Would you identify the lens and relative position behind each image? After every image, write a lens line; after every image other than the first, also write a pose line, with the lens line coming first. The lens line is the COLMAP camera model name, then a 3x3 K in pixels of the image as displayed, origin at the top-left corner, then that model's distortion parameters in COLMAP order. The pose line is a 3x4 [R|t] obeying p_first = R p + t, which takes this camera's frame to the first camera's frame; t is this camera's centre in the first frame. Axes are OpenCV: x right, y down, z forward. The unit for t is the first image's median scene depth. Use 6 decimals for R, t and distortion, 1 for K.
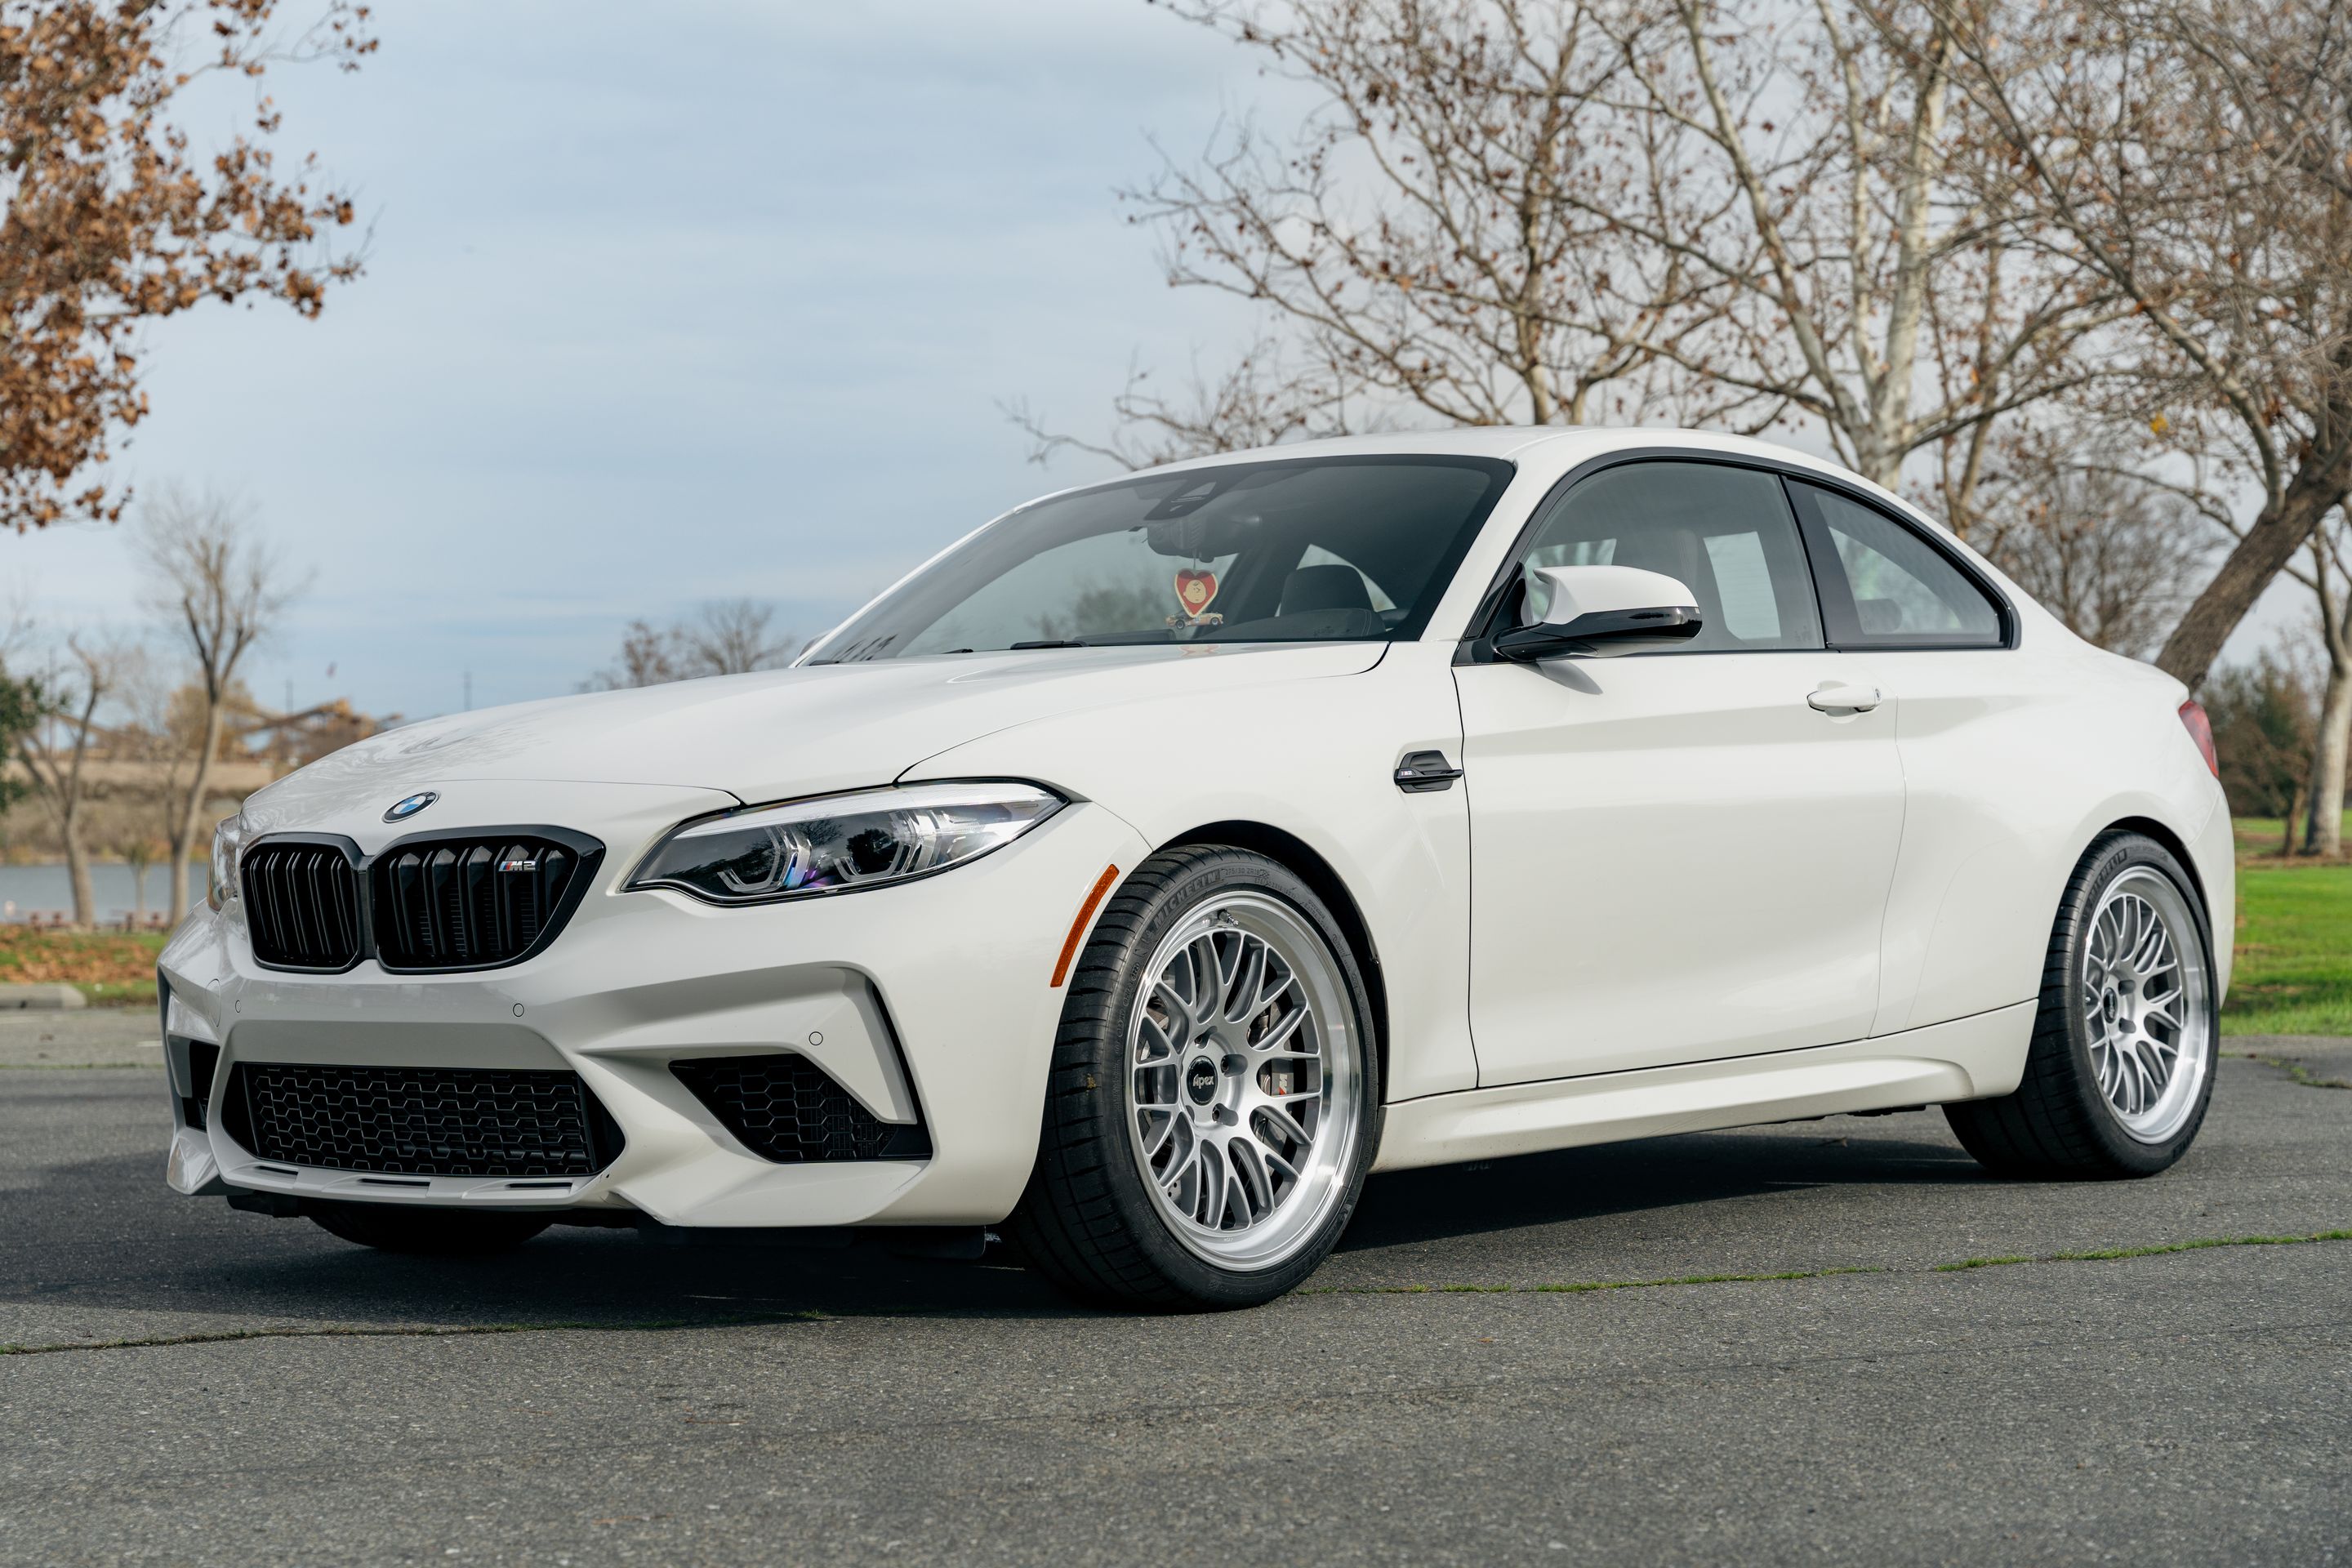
lens RADIAL K [[3843.7, 0, 1127.6], [0, 3843.7, 806.6], [0, 0, 1]] dist [0.019203, 0.168697]
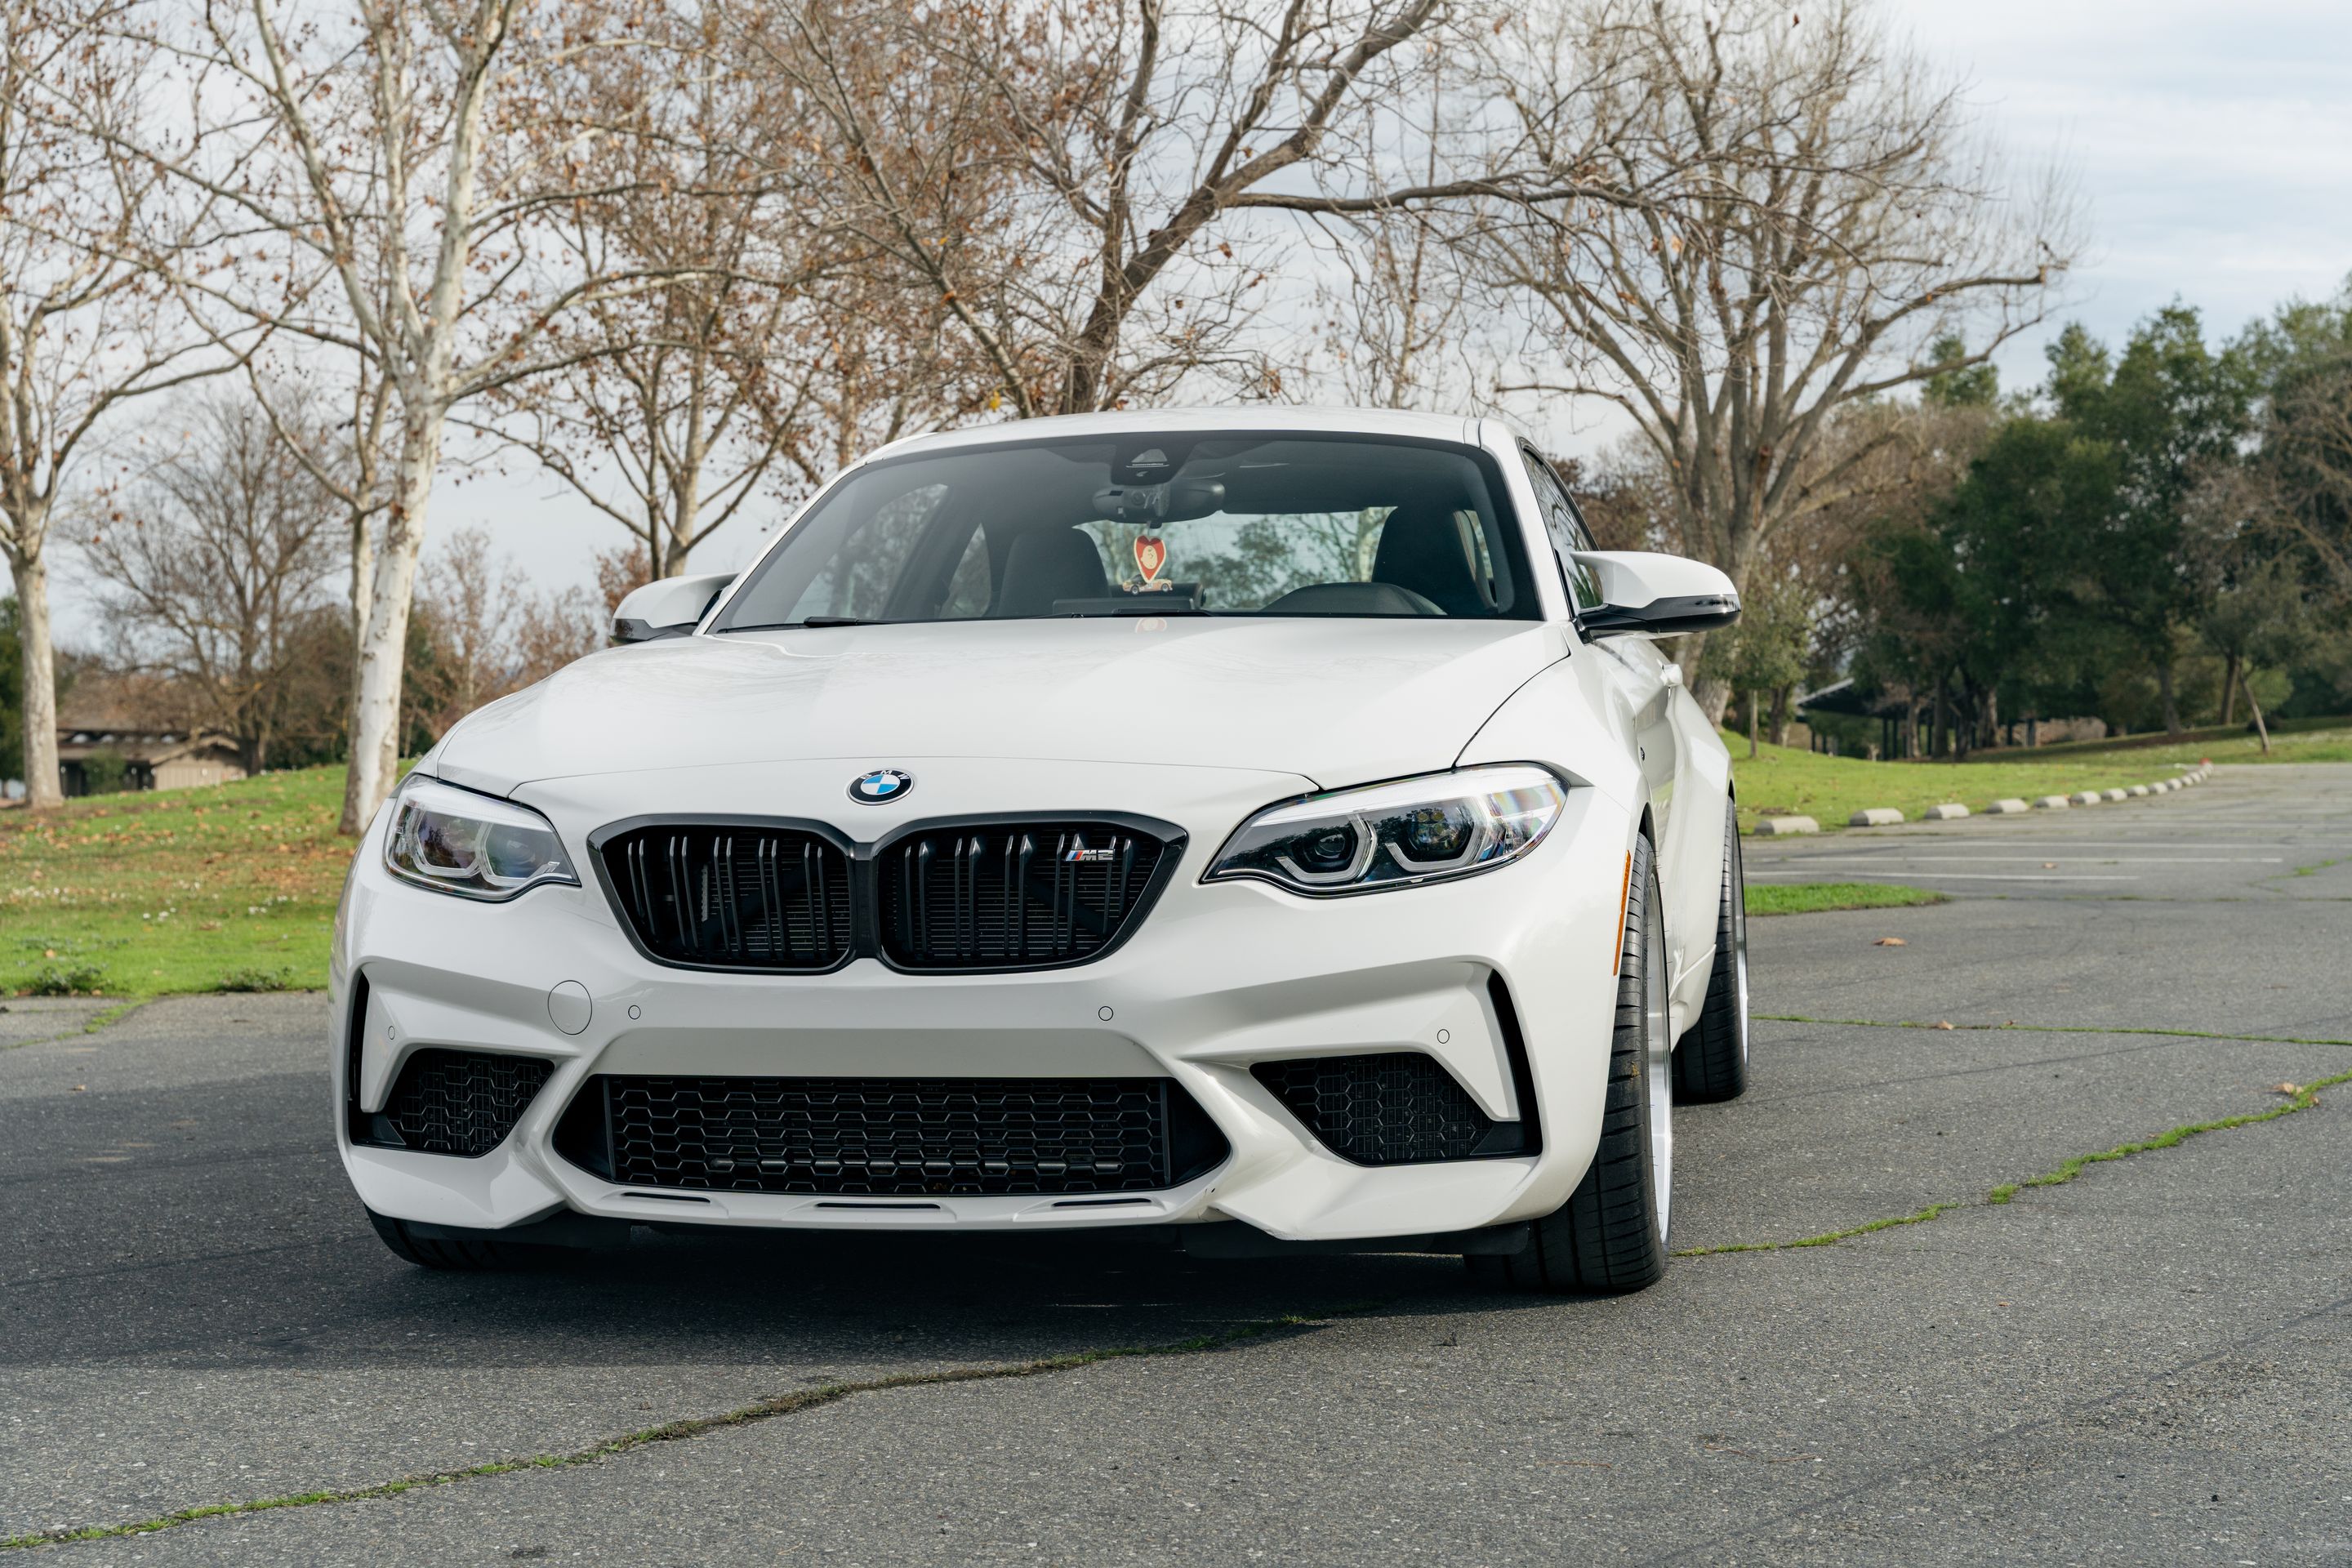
lens RADIAL K [[3449.8, 0, 1176.0], [0, 3449.8, 784.0], [0, 0, 1]] dist [0.014390, 0.014086]
pose [[0.868607, 0.001397, 0.495499, -0.488405], [-0.011068, 0.999801, 0.016583, -0.013769], [-0.495377, -0.019889, 0.868450, 0.247809]]
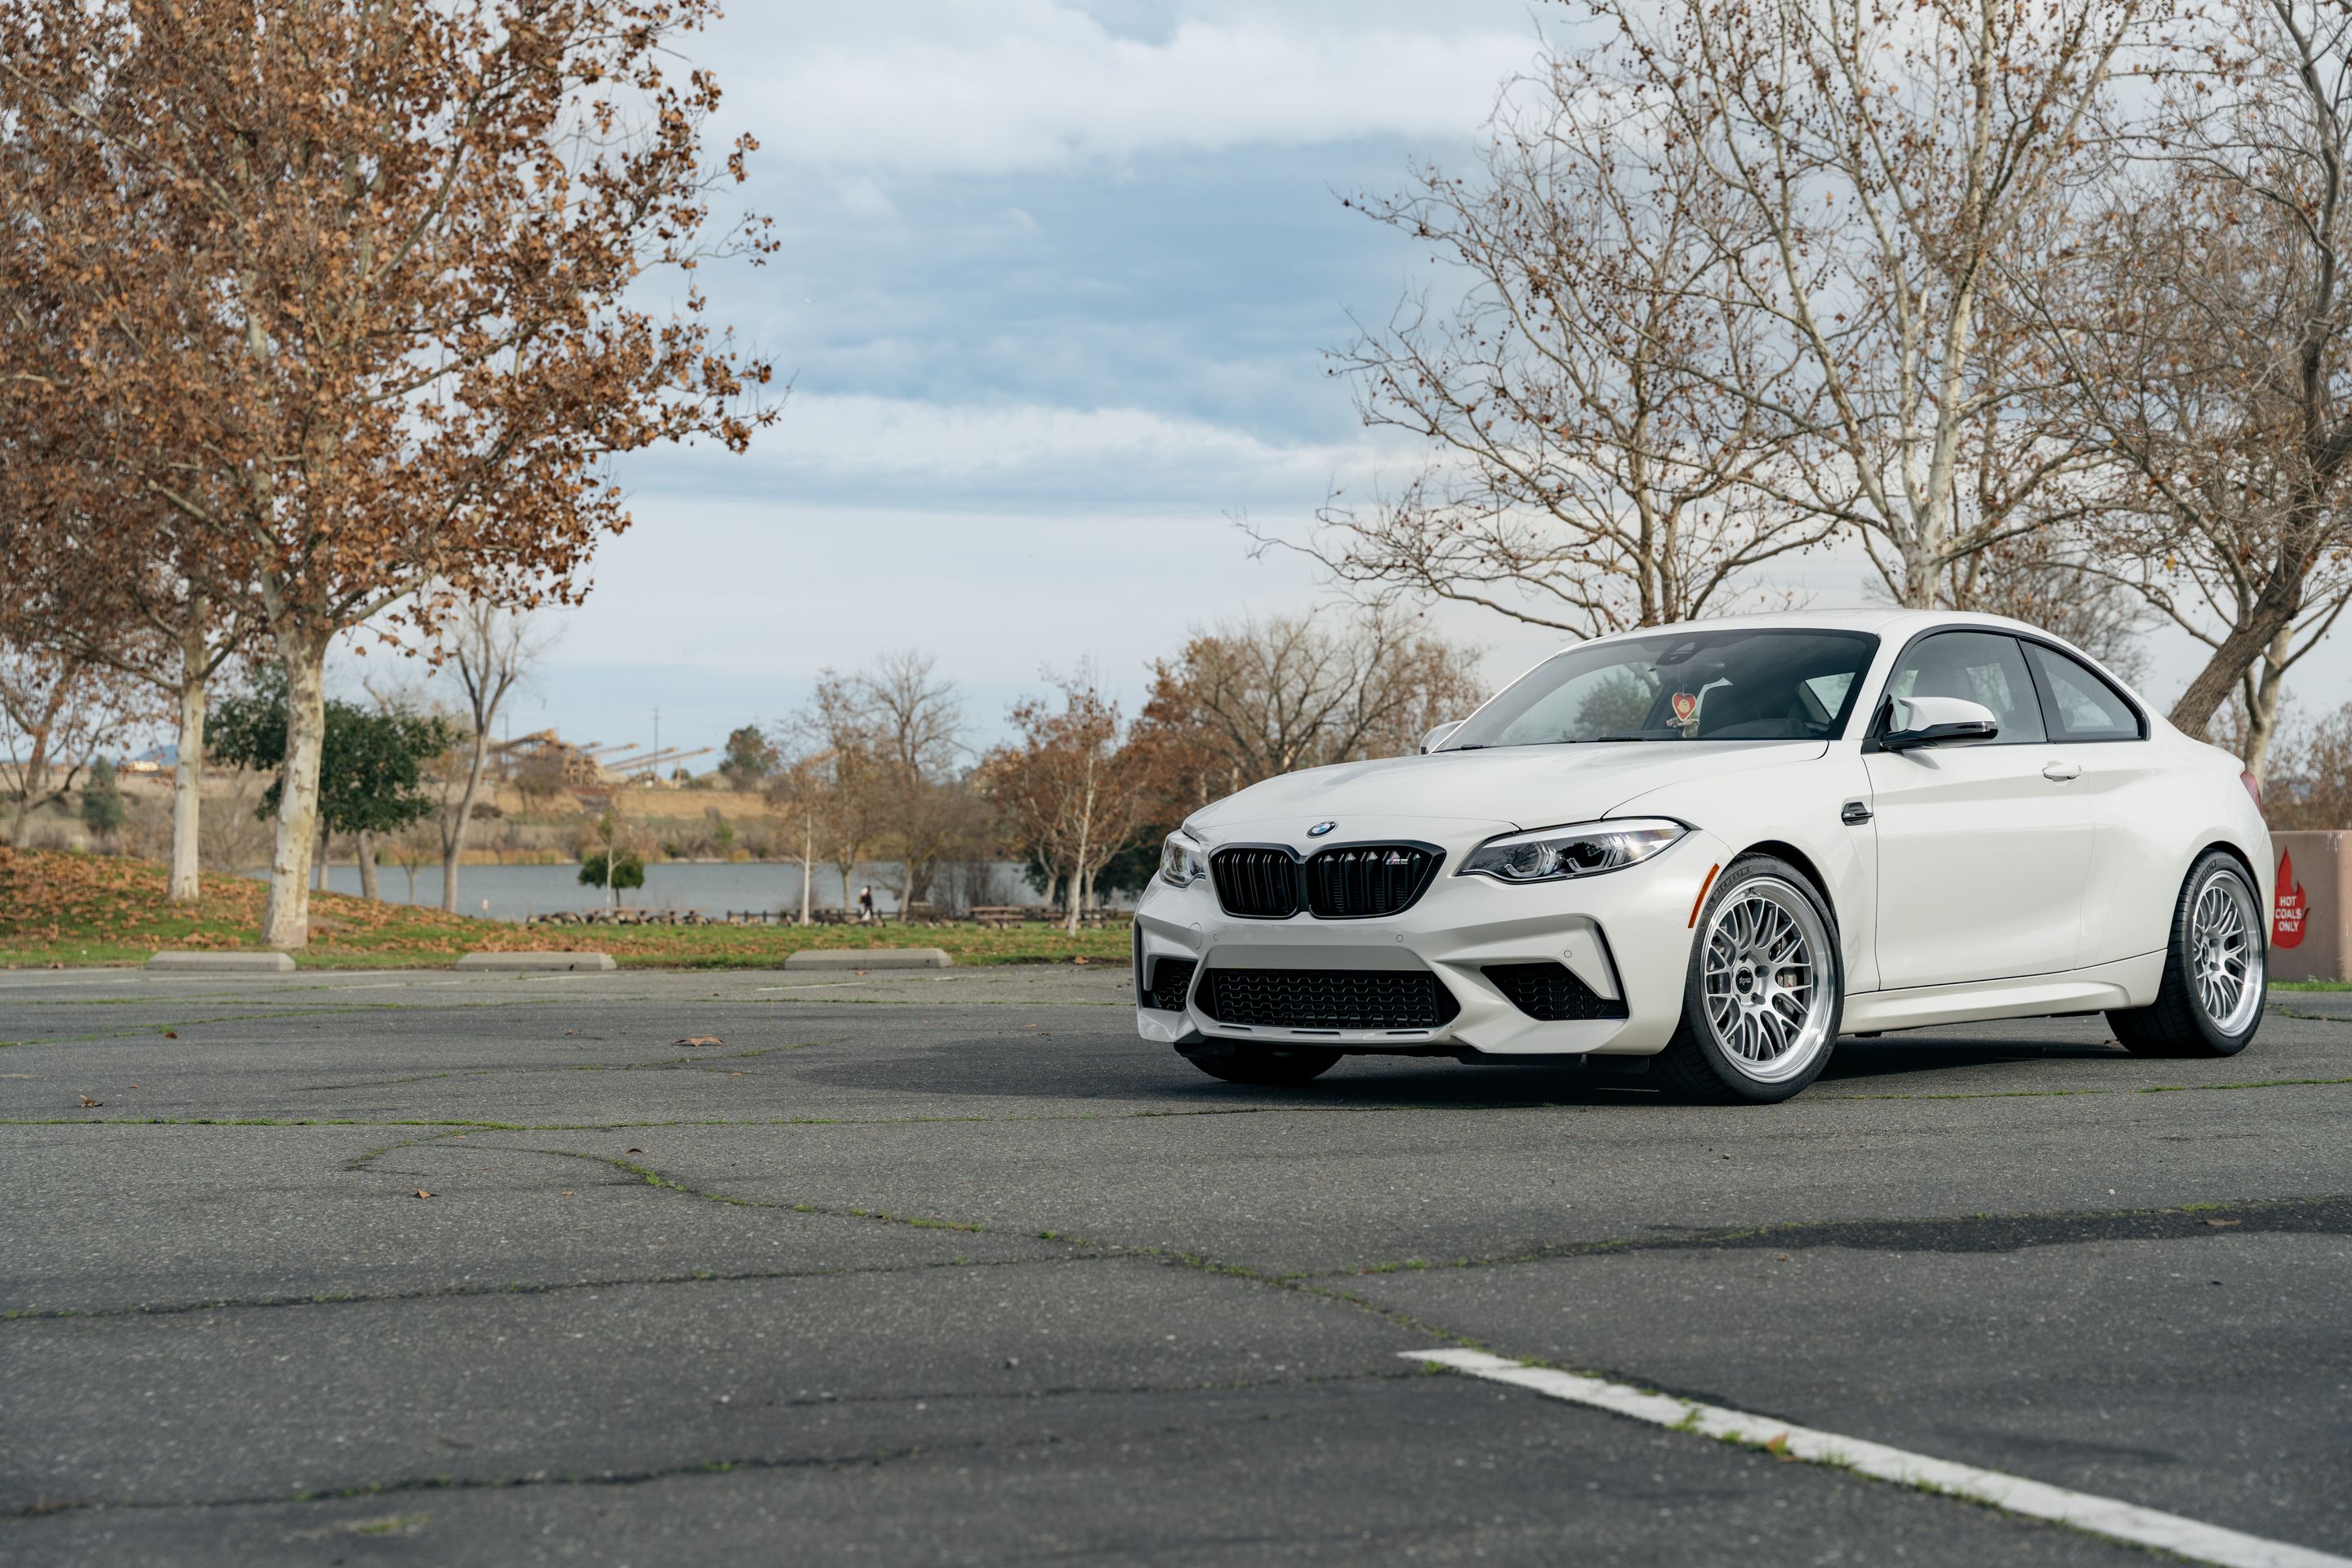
lens RADIAL K [[3221.0, 0, 1211.1], [0, 3221.0, 736.5], [0, 0, 1]] dist [-0.018555, 0.162210]
pose [[0.999968, 0.007142, -0.003640, -0.217550], [-0.007239, 0.999599, -0.027368, -0.001732], [0.003443, 0.027394, 0.999619, -0.508205]]
